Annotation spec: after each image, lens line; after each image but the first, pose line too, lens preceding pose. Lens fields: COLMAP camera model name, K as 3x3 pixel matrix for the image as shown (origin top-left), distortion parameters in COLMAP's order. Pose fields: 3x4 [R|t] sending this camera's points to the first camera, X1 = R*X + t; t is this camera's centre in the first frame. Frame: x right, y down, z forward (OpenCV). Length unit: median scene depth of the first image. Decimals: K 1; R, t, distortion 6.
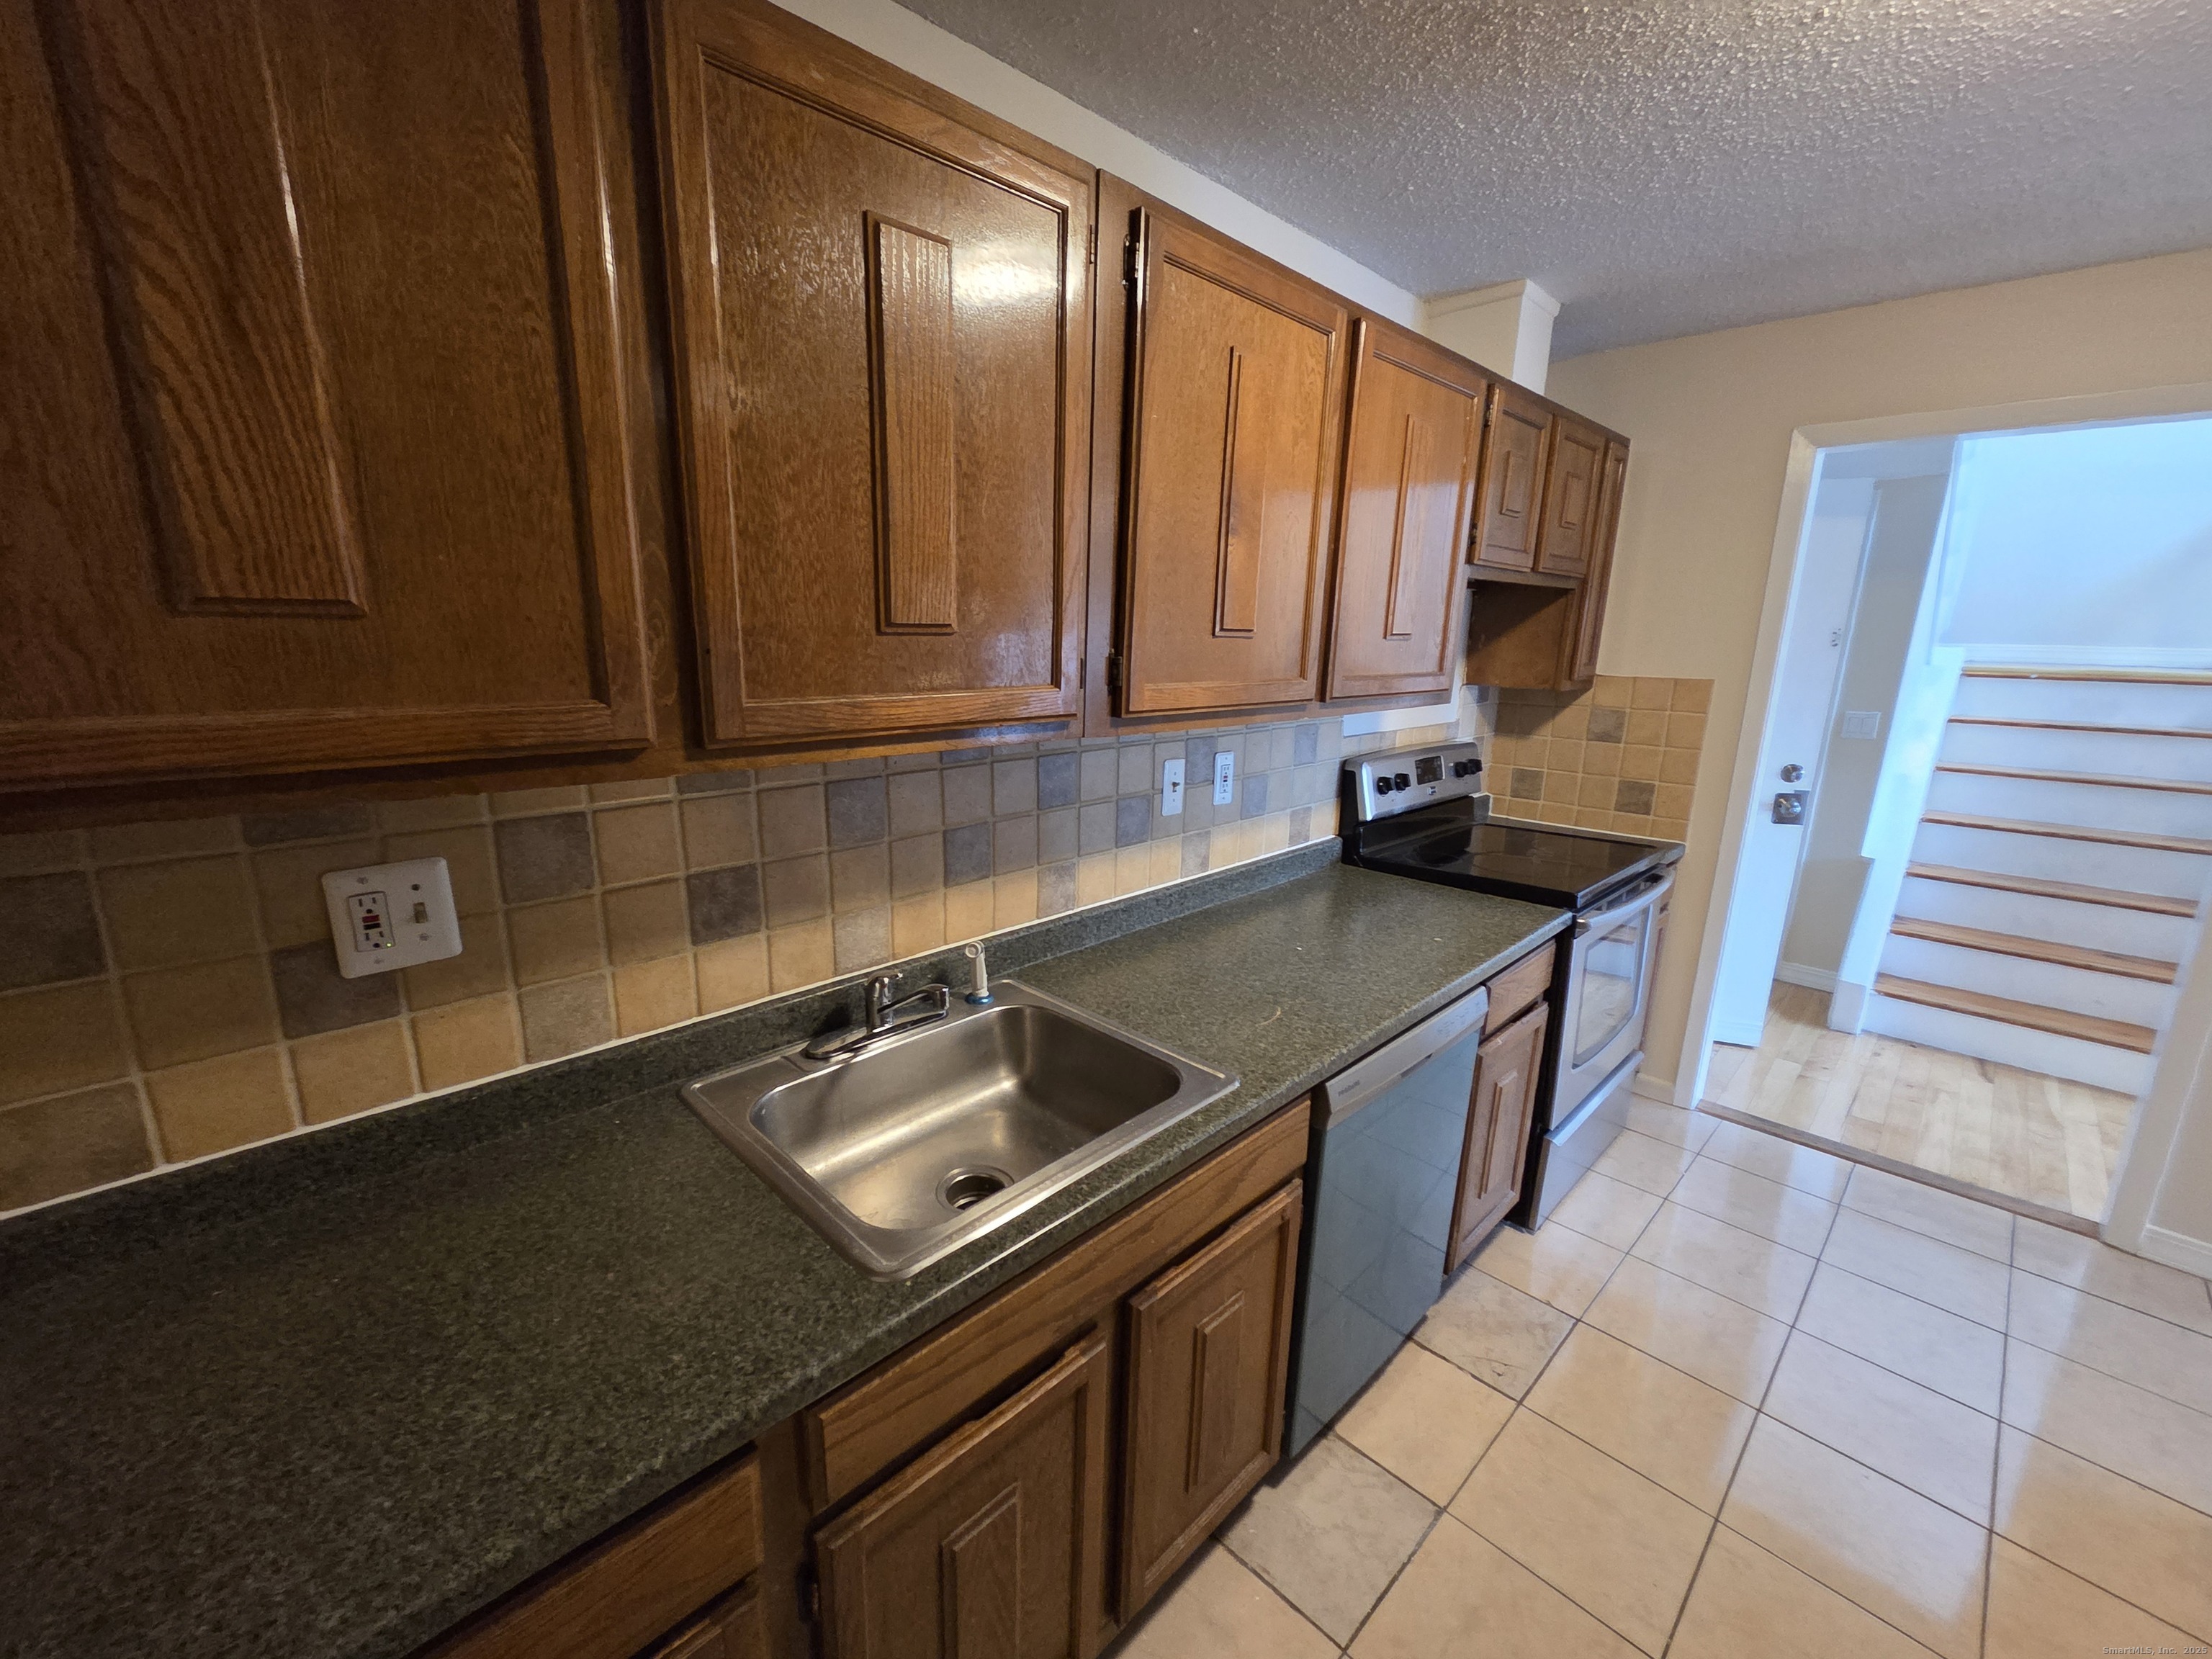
lens RADIAL K [[903.7, 0, 1084.3], [0, 903.7, 841.8], [0, 0, 1]] dist [0.002340, -0.000294]
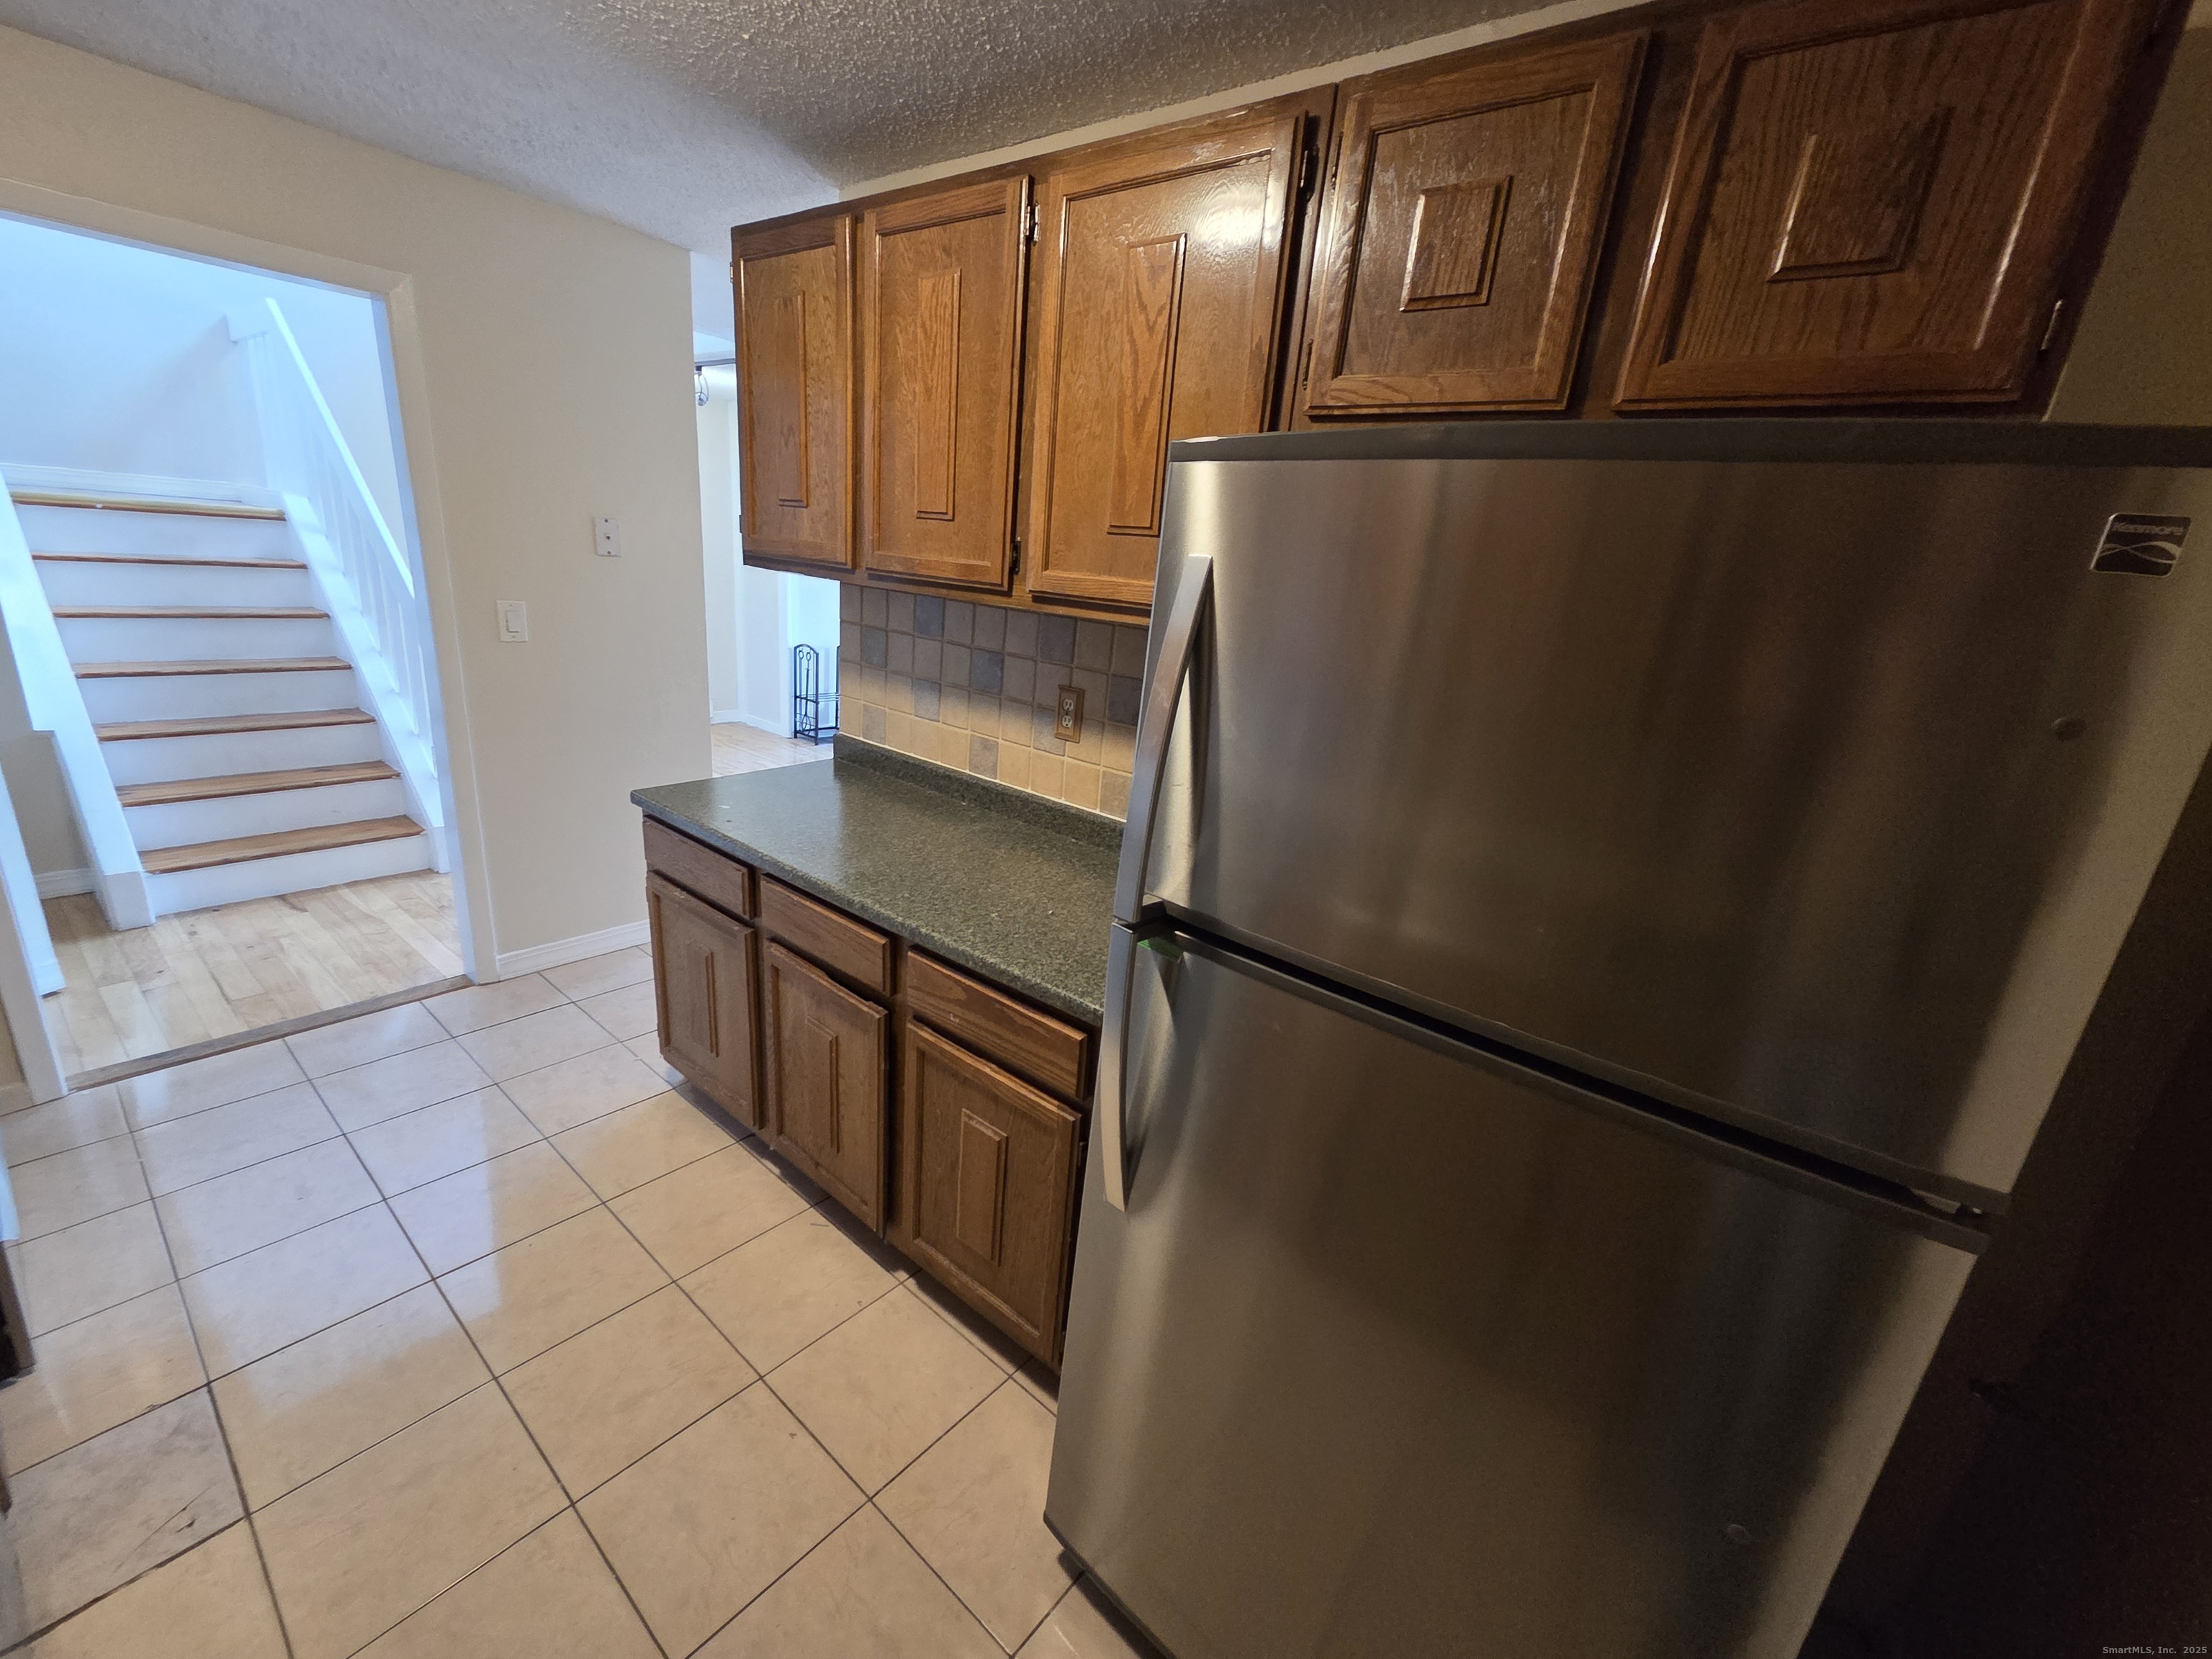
lens RADIAL K [[903.7, 0, 1084.3], [0, 903.7, 841.8], [0, 0, 1]] dist [0.002340, -0.000294]
pose [[-0.107006, -0.326689, 0.939055, -0.100518], [0.142381, 0.929708, 0.339662, -0.056745], [-0.984011, 0.170050, -0.052970, 0.179436]]
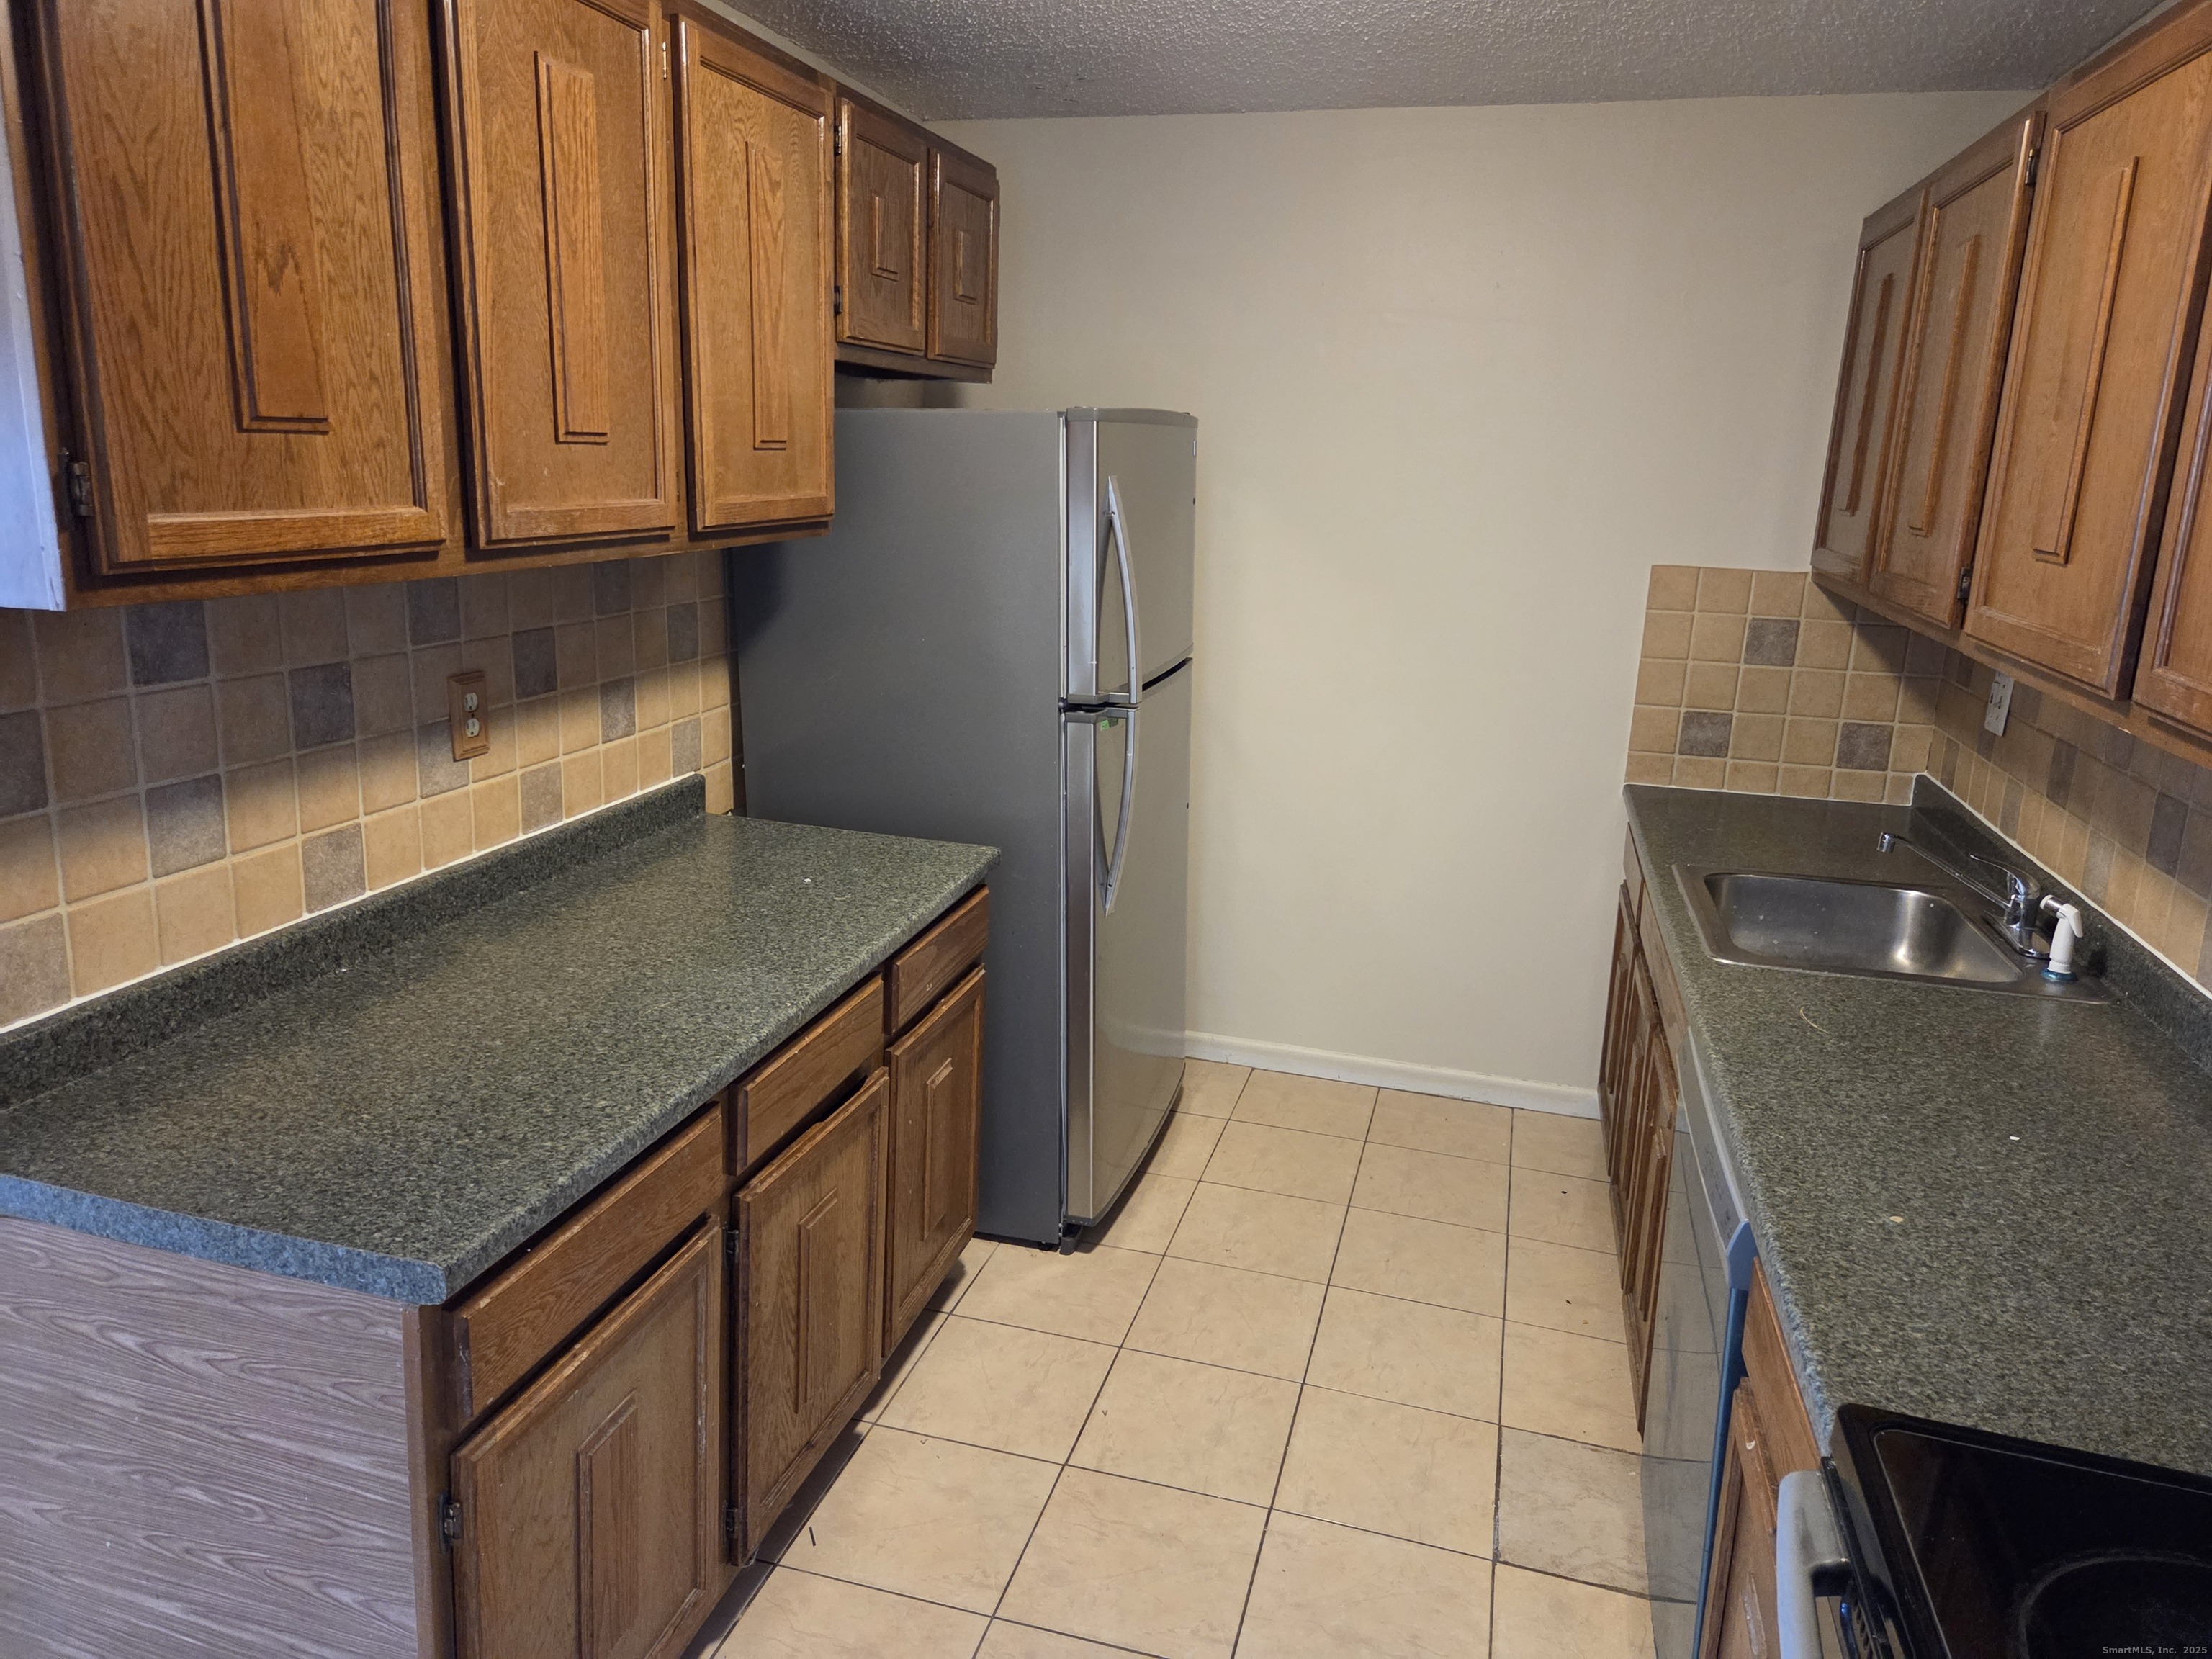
lens RADIAL K [[1473.4, 0, 1107.7], [0, 1473.4, 818.5], [0, 0, 1]] dist [0.075644, -0.067545]
pose [[-0.863315, 0.081344, -0.498066, 0.862432], [-0.159890, 0.891995, 0.422824, -0.263838], [0.478667, 0.444666, -0.757067, 1.012499]]
